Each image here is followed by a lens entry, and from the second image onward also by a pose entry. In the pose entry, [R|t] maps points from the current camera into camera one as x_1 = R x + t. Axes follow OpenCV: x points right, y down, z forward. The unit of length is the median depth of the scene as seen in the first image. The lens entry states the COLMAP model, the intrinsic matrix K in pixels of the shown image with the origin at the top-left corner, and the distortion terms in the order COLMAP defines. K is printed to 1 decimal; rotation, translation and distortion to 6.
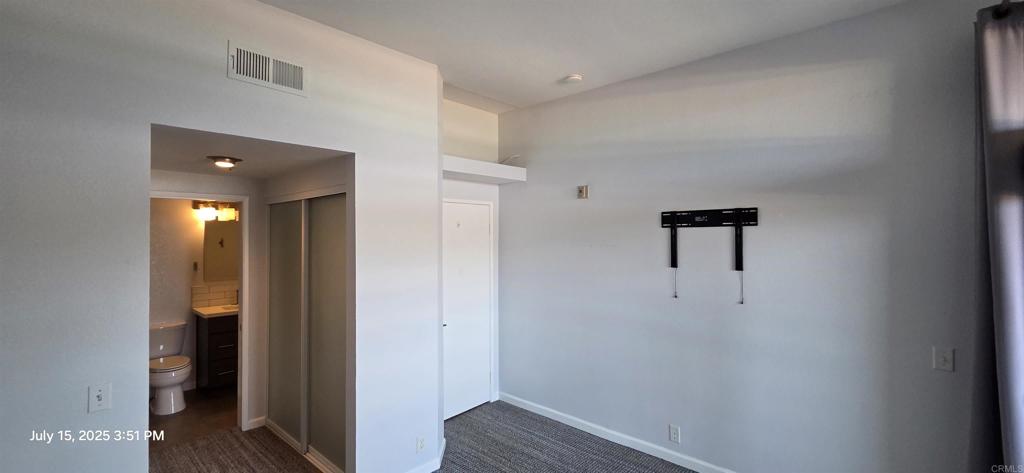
lens RADIAL K [[417.0, 0, 516.4], [0, 417.0, 232.6], [0, 0, 1]] dist [-0.000649, -0.000135]
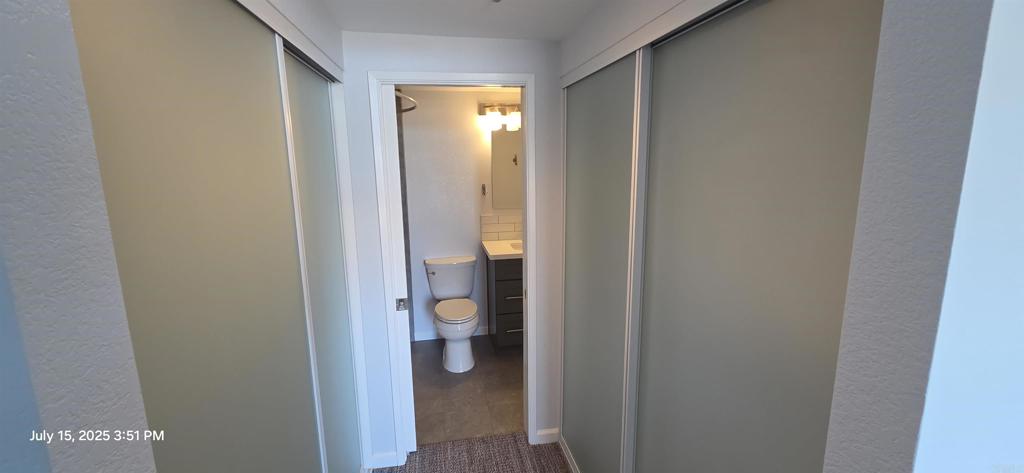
lens RADIAL K [[417.0, 0, 516.4], [0, 417.0, 232.6], [0, 0, 1]] dist [-0.000649, -0.000135]
pose [[0.798577, 0.100266, -0.593483, -0.260584], [0.015696, 0.982223, 0.187061, 0.014711], [0.601688, -0.158698, 0.782807, 0.435221]]
